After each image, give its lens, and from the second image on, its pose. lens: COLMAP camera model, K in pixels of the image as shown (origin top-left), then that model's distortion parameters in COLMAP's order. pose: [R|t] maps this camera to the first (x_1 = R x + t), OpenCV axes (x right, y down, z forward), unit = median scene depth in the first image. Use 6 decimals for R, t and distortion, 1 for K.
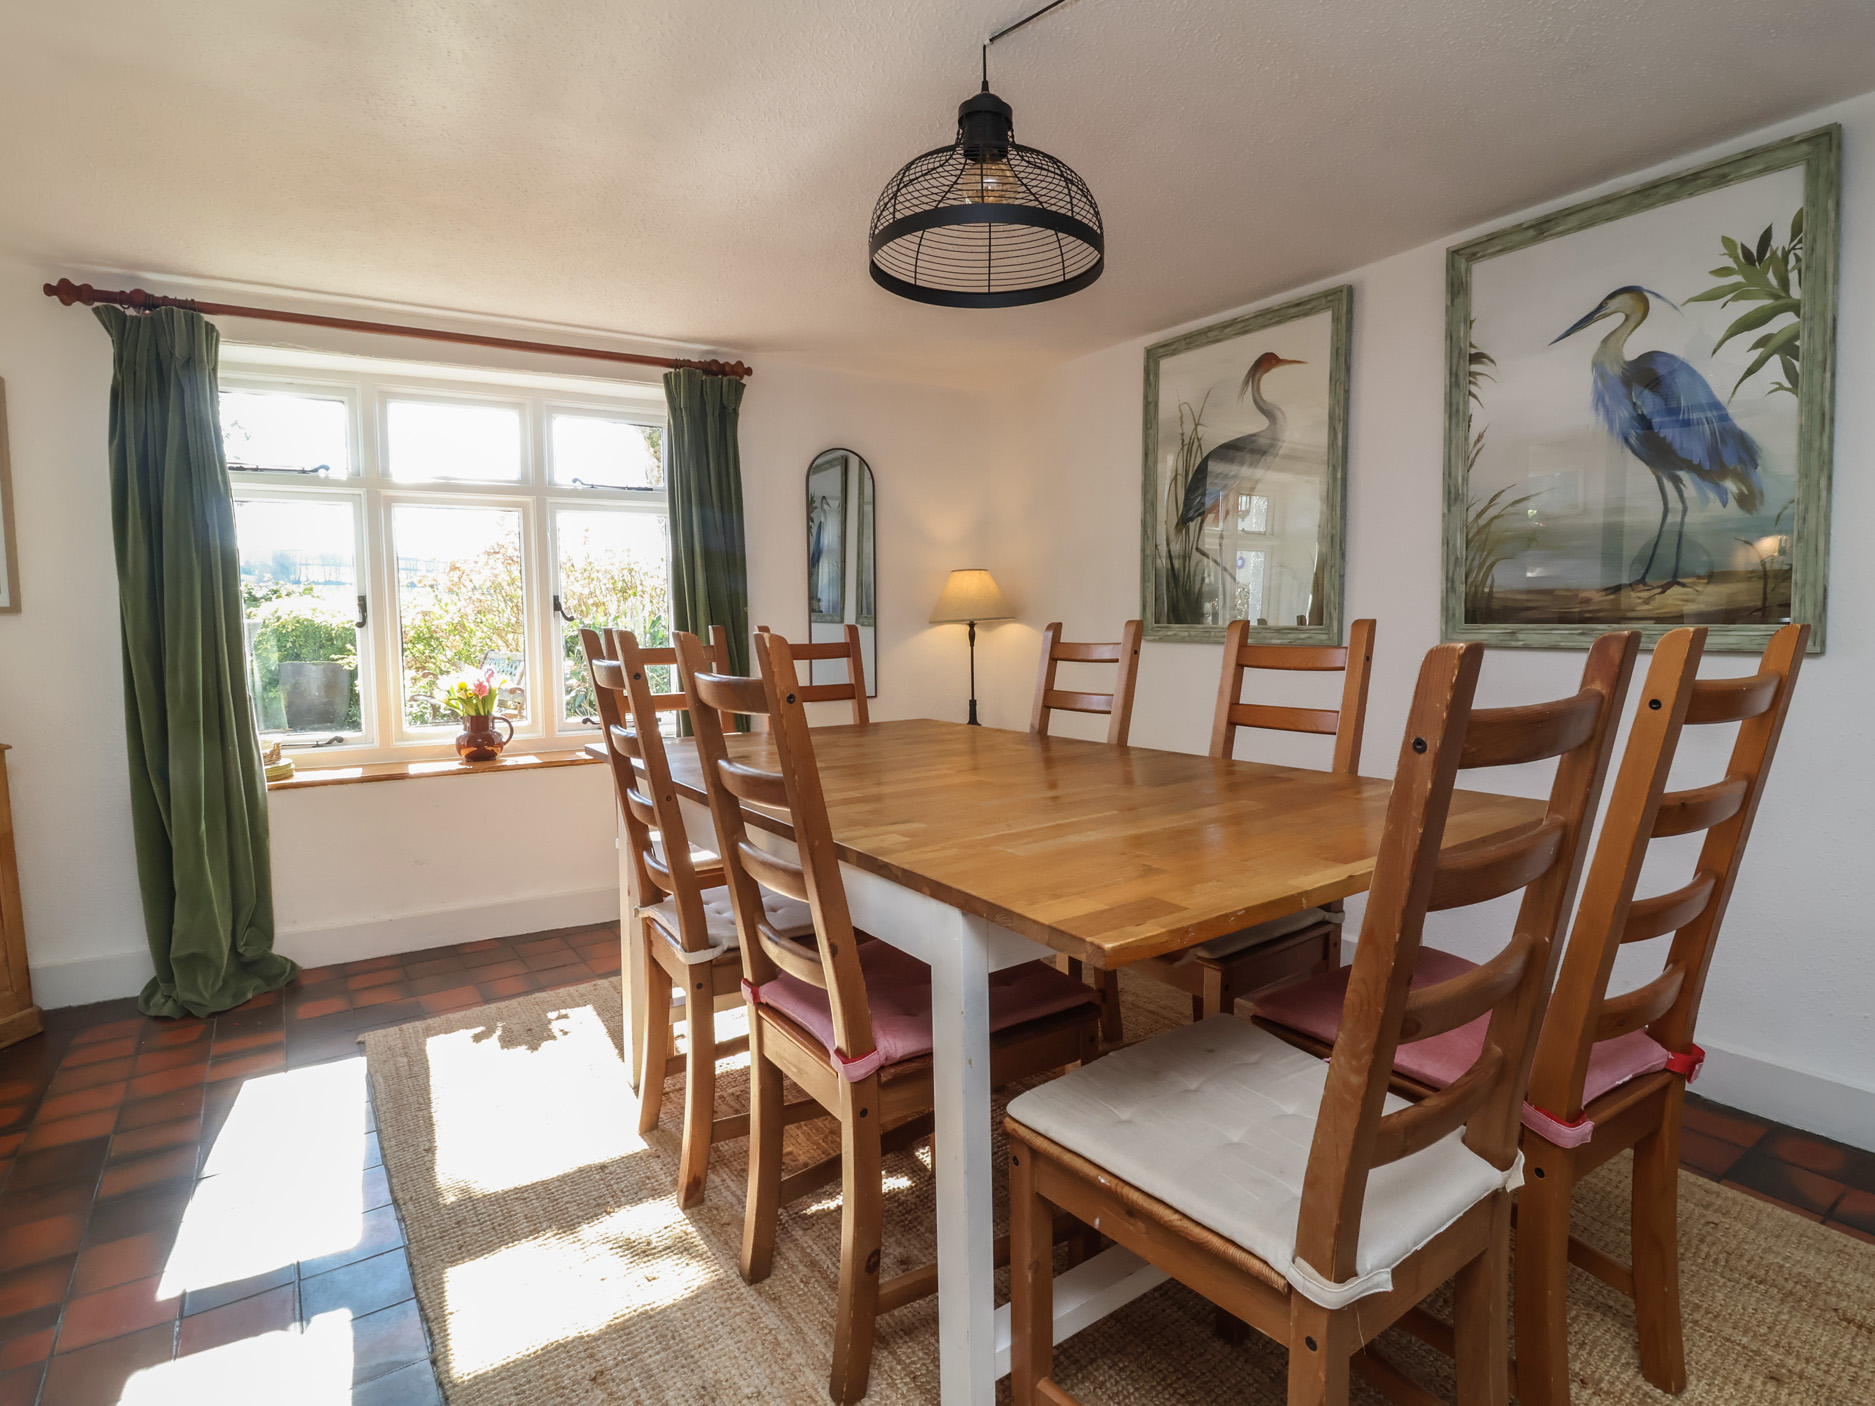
lens RADIAL K [[970.6, 0, 937.0], [0, 970.6, 677.9], [0, 0, 1]] dist [0.000267, -0.000097]
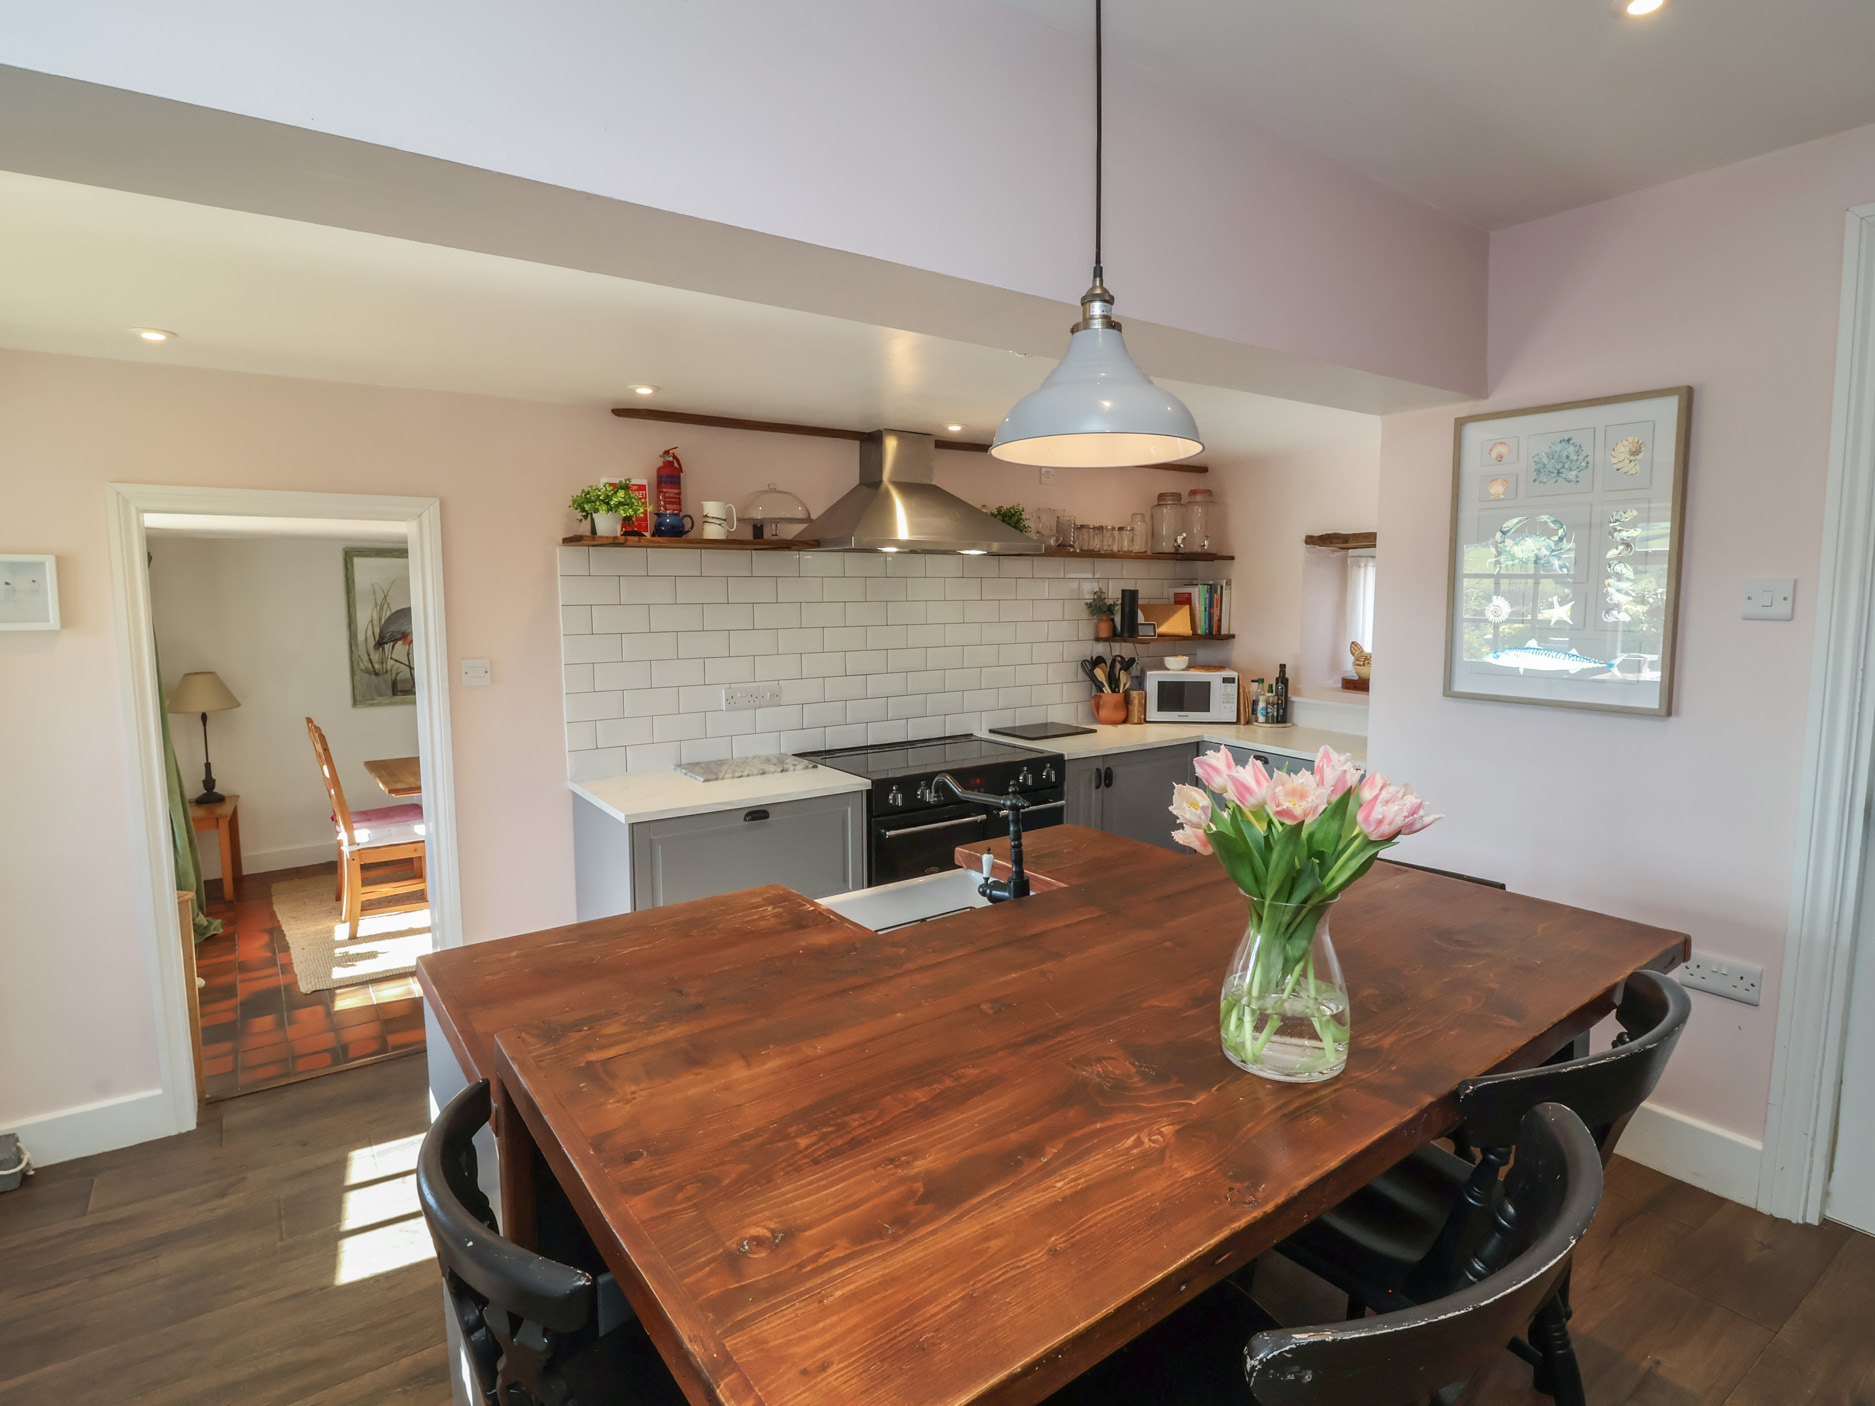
lens RADIAL K [[970.6, 0, 937.0], [0, 970.6, 677.9], [0, 0, 1]] dist [0.000267, -0.000097]
pose [[-0.020124, -0.086062, 0.996086, -1.750214], [0.067255, 0.993915, 0.087234, -0.192974], [-0.997533, 0.068747, -0.014213, -0.082346]]
